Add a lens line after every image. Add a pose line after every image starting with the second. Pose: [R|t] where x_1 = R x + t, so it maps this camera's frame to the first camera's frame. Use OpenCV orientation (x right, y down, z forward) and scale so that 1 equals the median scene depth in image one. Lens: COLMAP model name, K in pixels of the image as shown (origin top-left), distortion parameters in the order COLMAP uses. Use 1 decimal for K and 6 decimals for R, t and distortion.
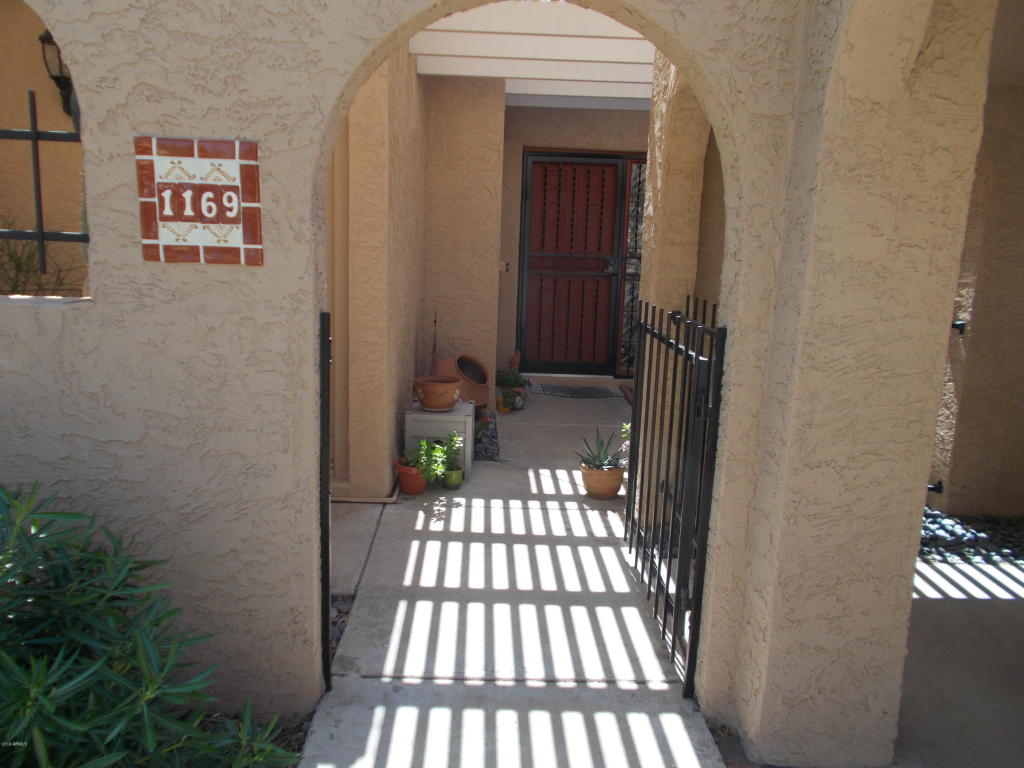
lens RADIAL K [[797.1, 0, 497.7], [0, 797.1, 384.2], [0, 0, 1]] dist [0.015124, -0.001484]
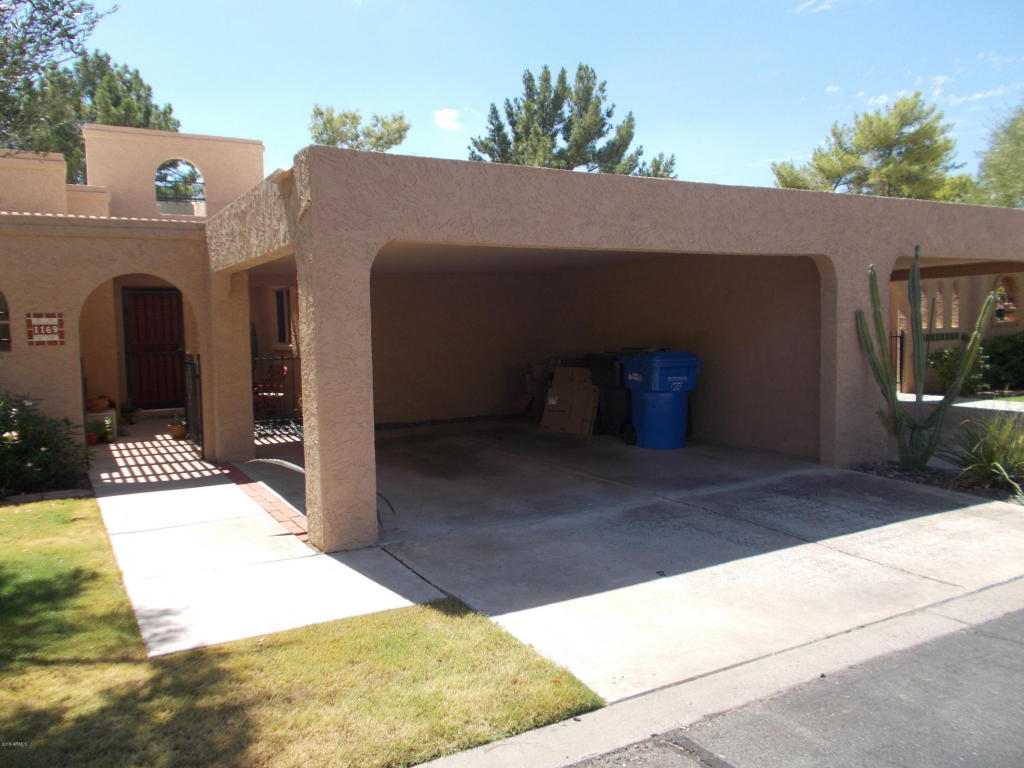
lens RADIAL K [[797.1, 0, 497.7], [0, 797.1, 384.2], [0, 0, 1]] dist [0.015124, -0.001484]
pose [[0.879642, -0.086215, 0.467757, -0.094386], [0.137609, 0.987507, -0.076768, 0.201612], [-0.455295, 0.131896, 0.880517, -1.075645]]
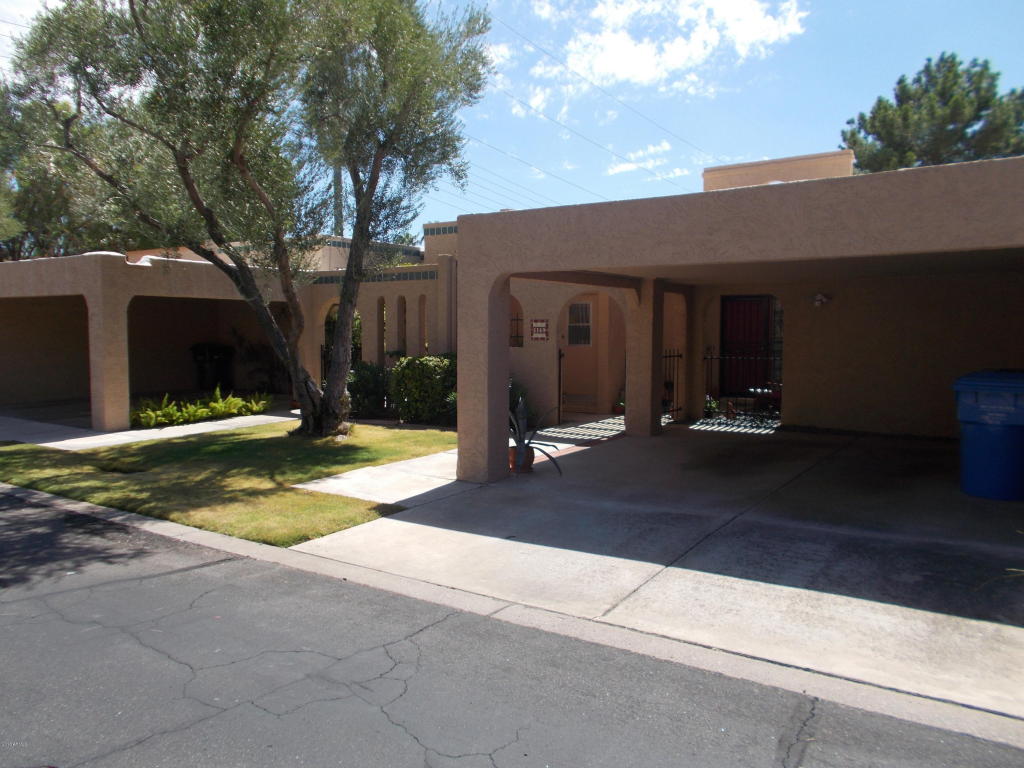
lens RADIAL K [[797.1, 0, 497.7], [0, 797.1, 384.2], [0, 0, 1]] dist [0.015124, -0.001484]
pose [[0.806702, 0.005414, -0.590933, 0.929610], [-0.083407, 0.990991, -0.104783, 0.263300], [0.585043, 0.133817, 0.799886, -1.244716]]
